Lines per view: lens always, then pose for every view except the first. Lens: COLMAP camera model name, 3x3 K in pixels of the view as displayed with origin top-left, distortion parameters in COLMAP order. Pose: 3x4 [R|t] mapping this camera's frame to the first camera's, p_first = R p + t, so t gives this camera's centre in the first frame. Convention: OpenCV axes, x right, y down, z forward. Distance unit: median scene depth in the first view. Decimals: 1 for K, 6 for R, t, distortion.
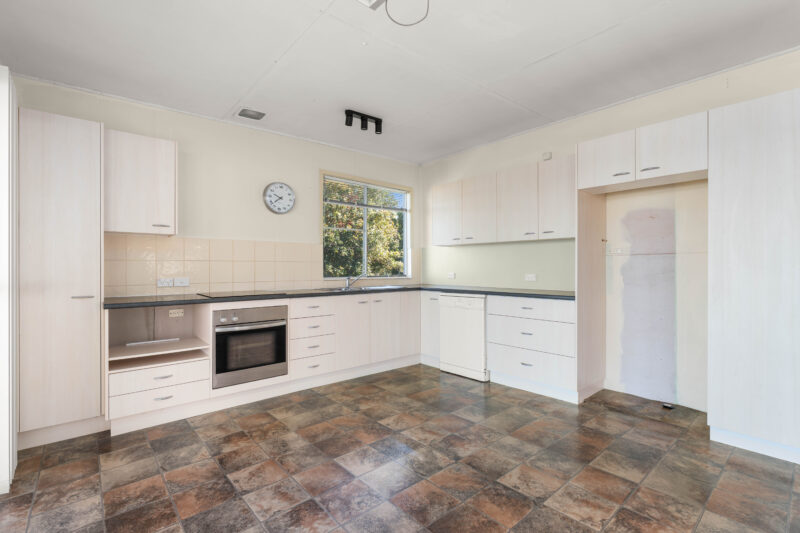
lens RADIAL K [[364.9, 0, 394.8], [0, 364.9, 268.2], [0, 0, 1]] dist [-0.005523, 0.000459]
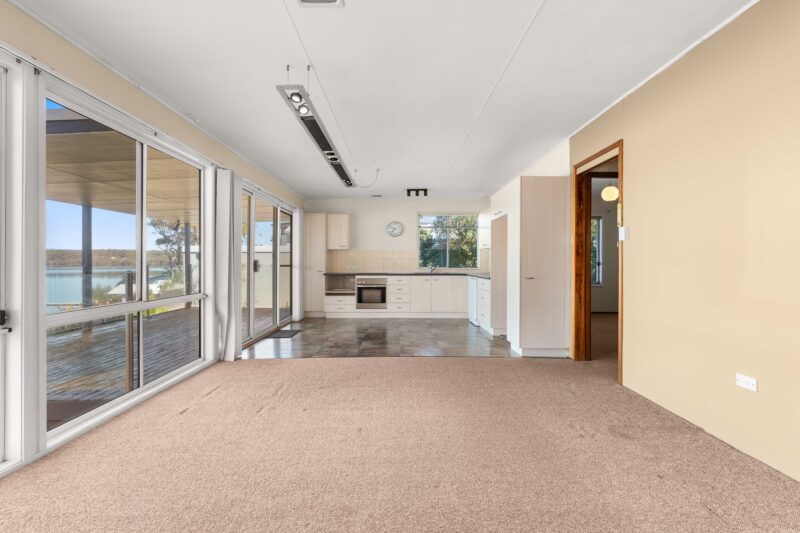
lens RADIAL K [[364.9, 0, 397.7], [0, 364.9, 264.2], [0, 0, 1]] dist [-0.005523, 0.000459]
pose [[0.760794, 0.008644, -0.648936, 1.272281], [-0.005267, 0.999961, 0.007145, -0.004013], [0.648973, -0.002018, 0.760809, -0.709806]]
